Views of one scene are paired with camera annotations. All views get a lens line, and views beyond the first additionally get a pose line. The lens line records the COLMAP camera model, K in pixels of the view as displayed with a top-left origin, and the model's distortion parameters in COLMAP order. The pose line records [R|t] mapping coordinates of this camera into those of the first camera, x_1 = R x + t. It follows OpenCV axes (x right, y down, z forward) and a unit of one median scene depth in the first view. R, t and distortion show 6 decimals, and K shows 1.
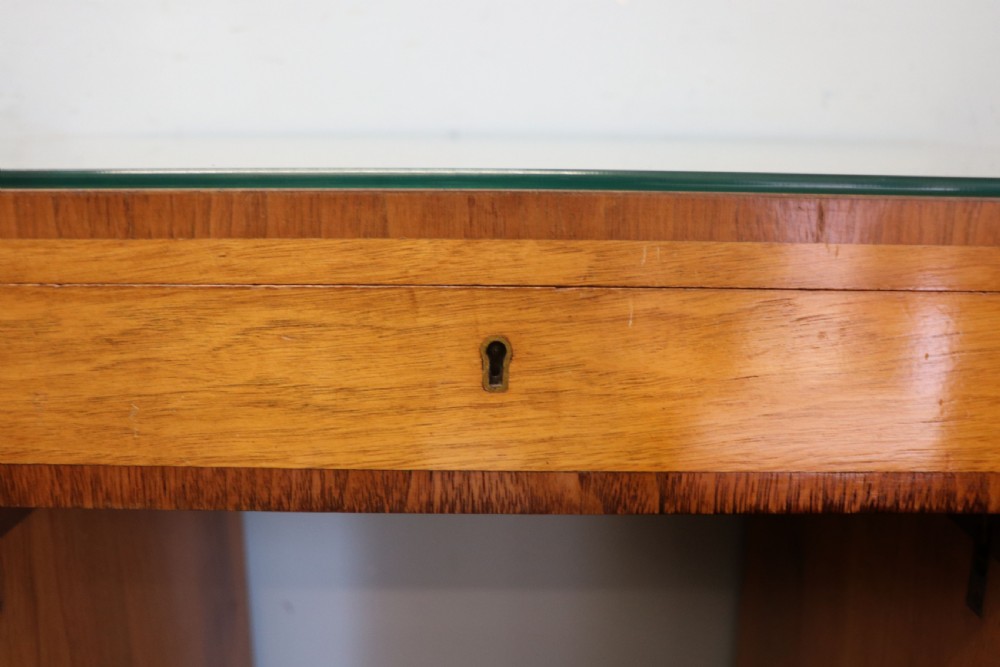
lens RADIAL K [[848.2, 0, 500.0], [0, 848.2, 333.5], [0, 0, 1]] dist [-0.131933, 0.180121]
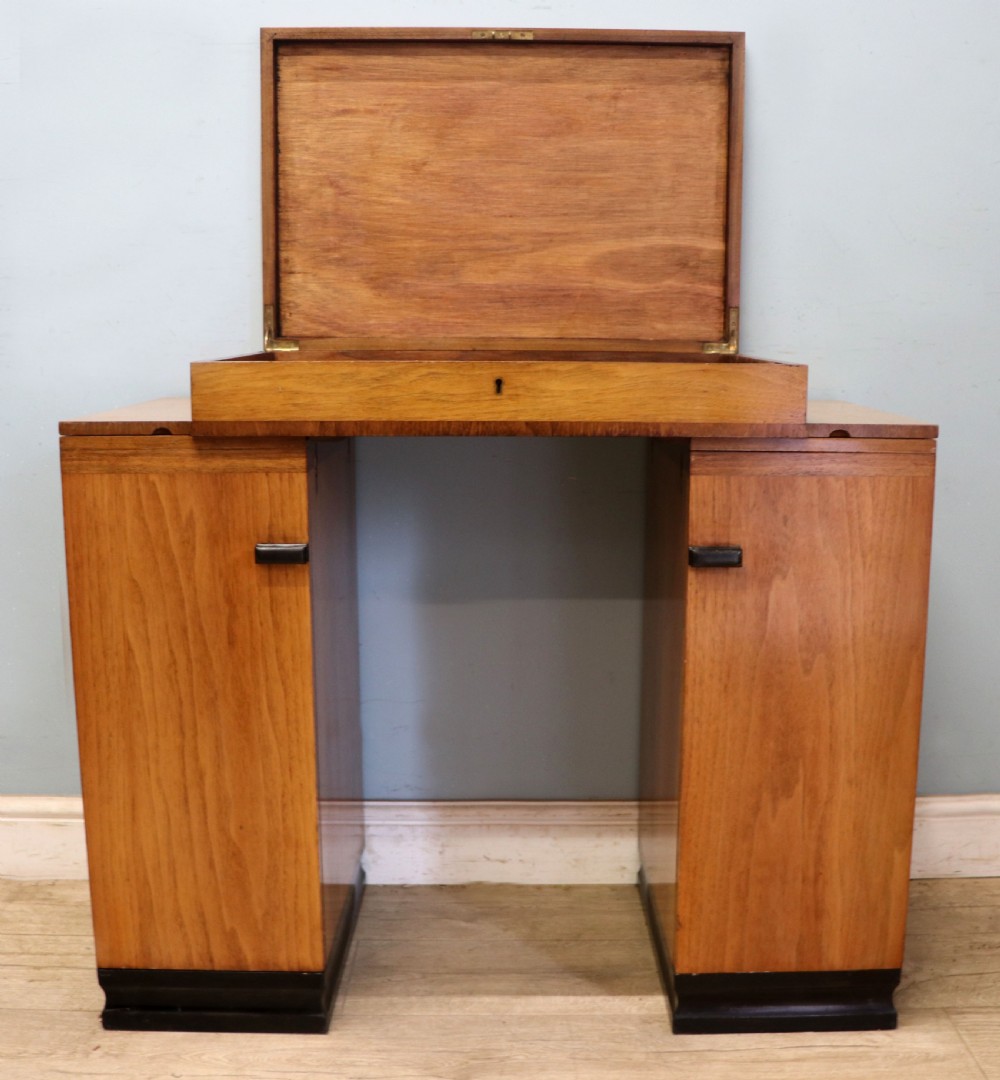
lens RADIAL K [[1335.7, 0, 532.8], [0, 1335.7, 576.8], [0, 0, 1]] dist [-0.233185, 0.275462]
pose [[0.999853, -0.002920, 0.016876, 0.041991], [0.003083, 0.999949, -0.009614, 0.812921], [-0.016847, 0.009664, 0.999811, -4.022085]]
